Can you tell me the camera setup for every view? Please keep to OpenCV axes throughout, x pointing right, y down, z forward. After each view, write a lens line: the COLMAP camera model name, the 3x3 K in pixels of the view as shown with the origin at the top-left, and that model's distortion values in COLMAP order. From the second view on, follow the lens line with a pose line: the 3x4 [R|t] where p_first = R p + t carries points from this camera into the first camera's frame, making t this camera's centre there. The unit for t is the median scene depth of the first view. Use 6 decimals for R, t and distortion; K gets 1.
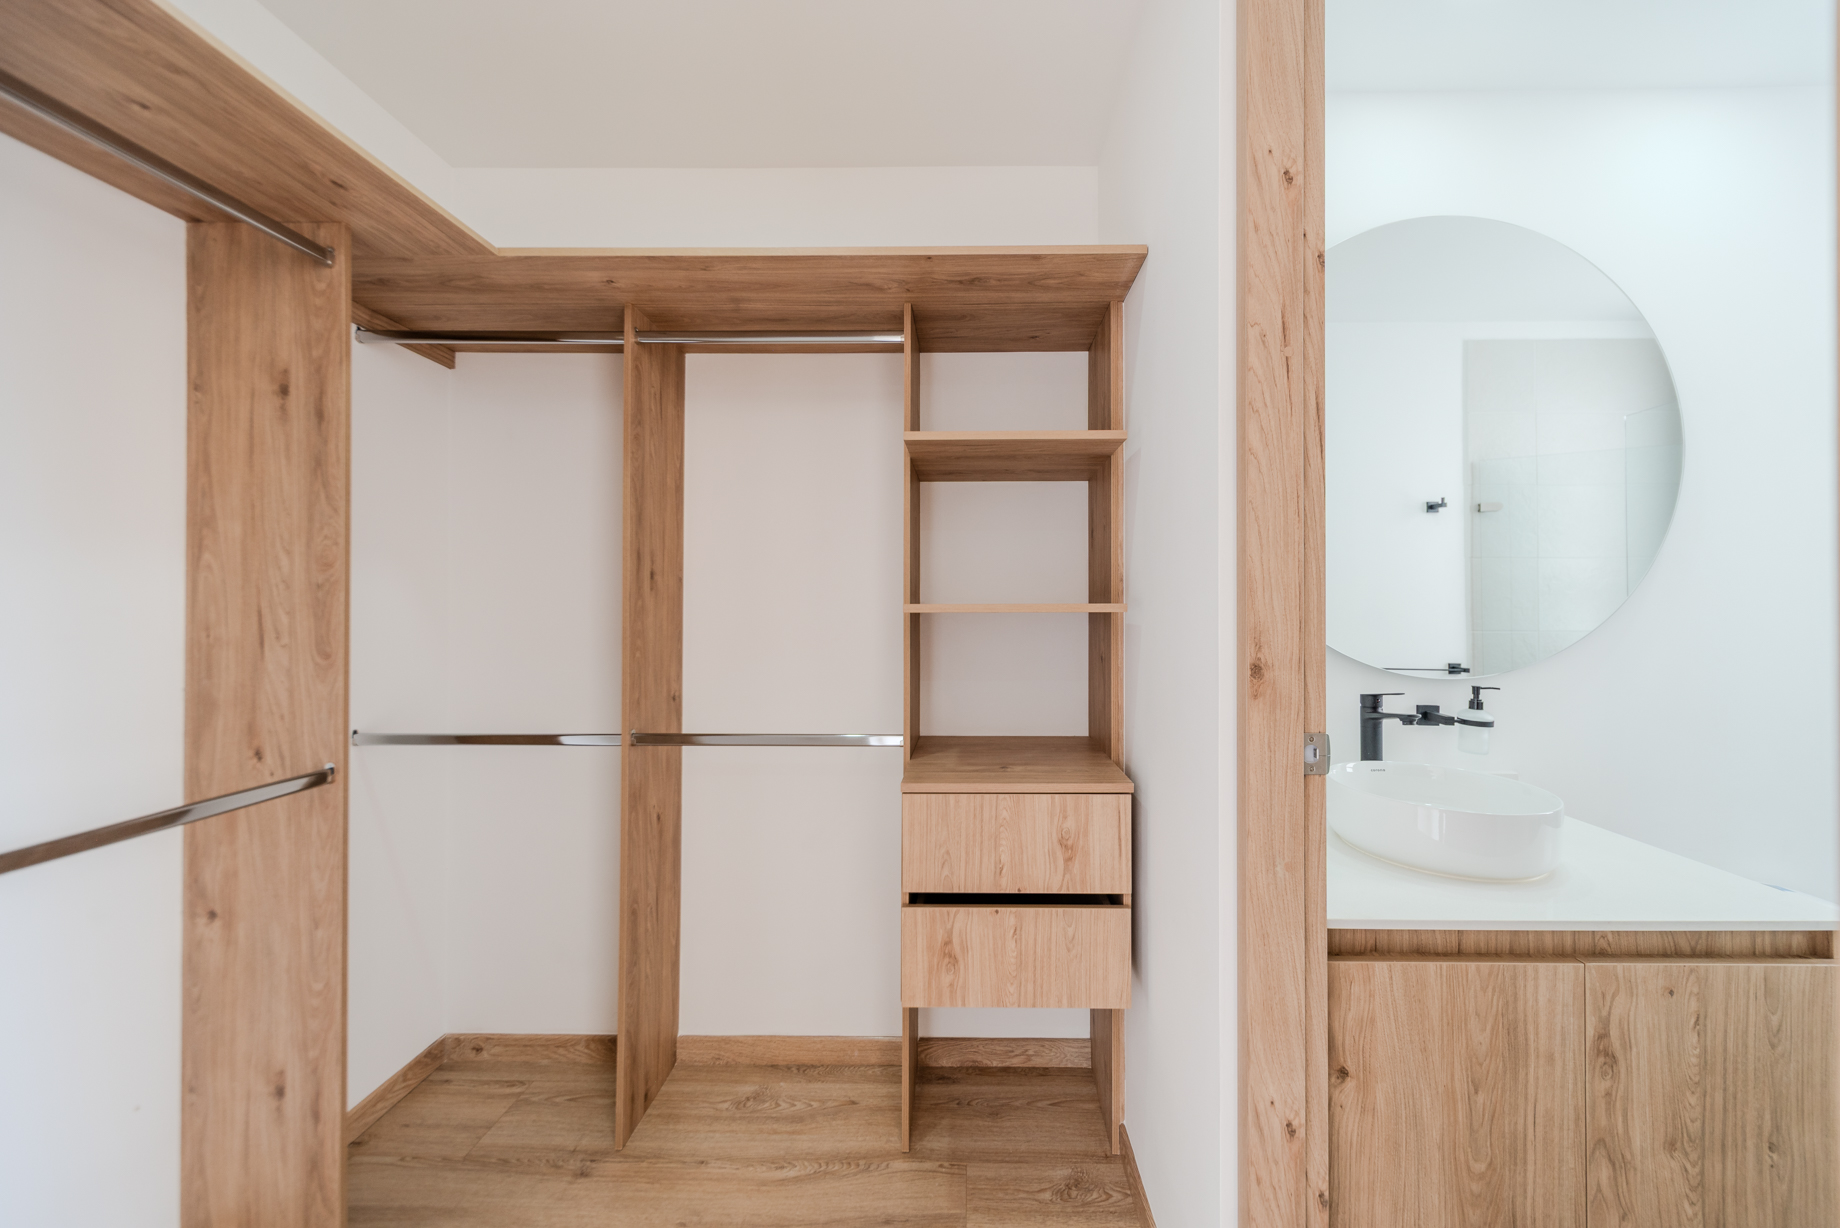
lens RADIAL K [[738.8, 0, 942.6], [0, 738.8, 608.3], [0, 0, 1]] dist [-0.001376, 0.003231]
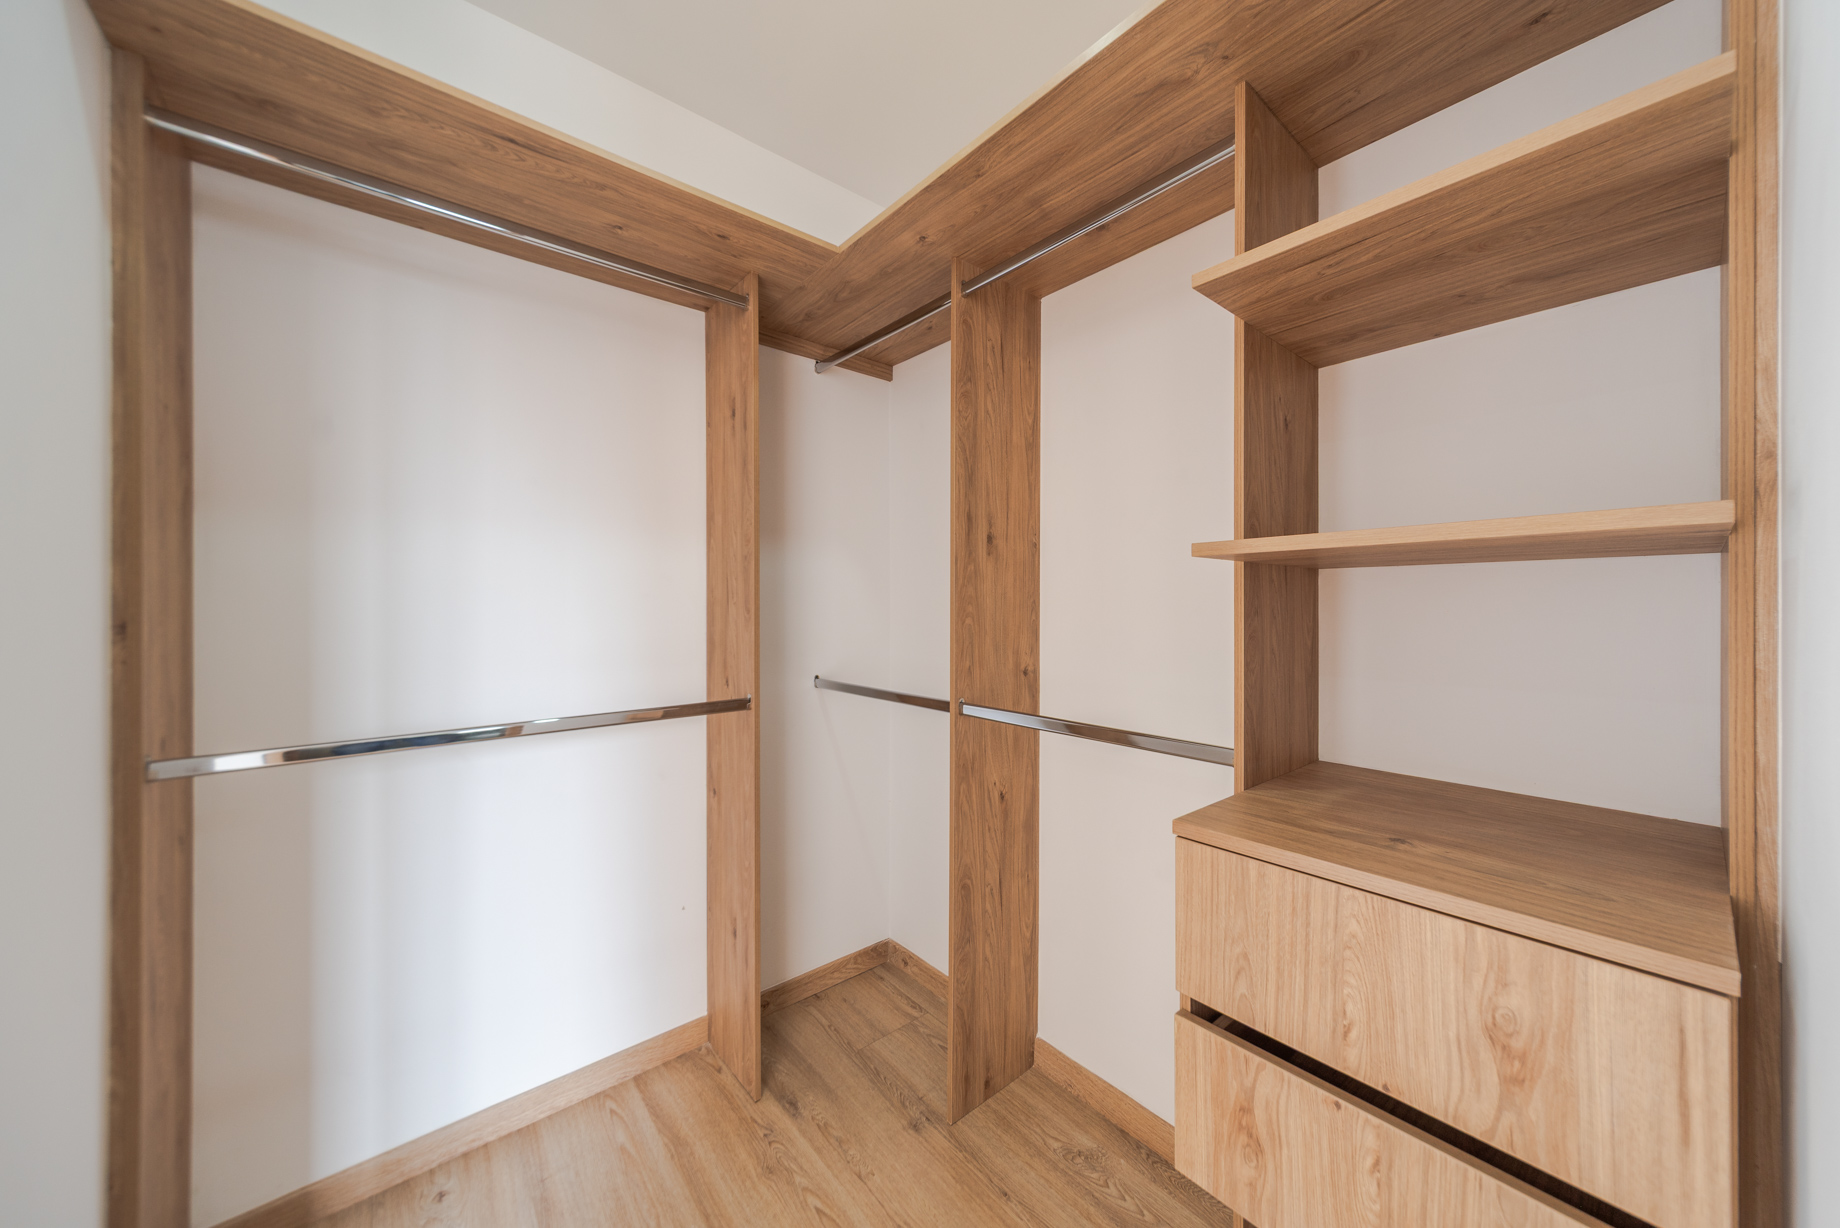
lens RADIAL K [[657.7, 0, 949.2], [0, 657.7, 612.2], [0, 0, 1]] dist [0.001941, -0.000291]
pose [[0.648622, 0.006146, -0.761086, 0.222515], [-0.010242, 0.999947, -0.000654, 0.051559], [0.761042, 0.008219, 0.648650, 0.421168]]
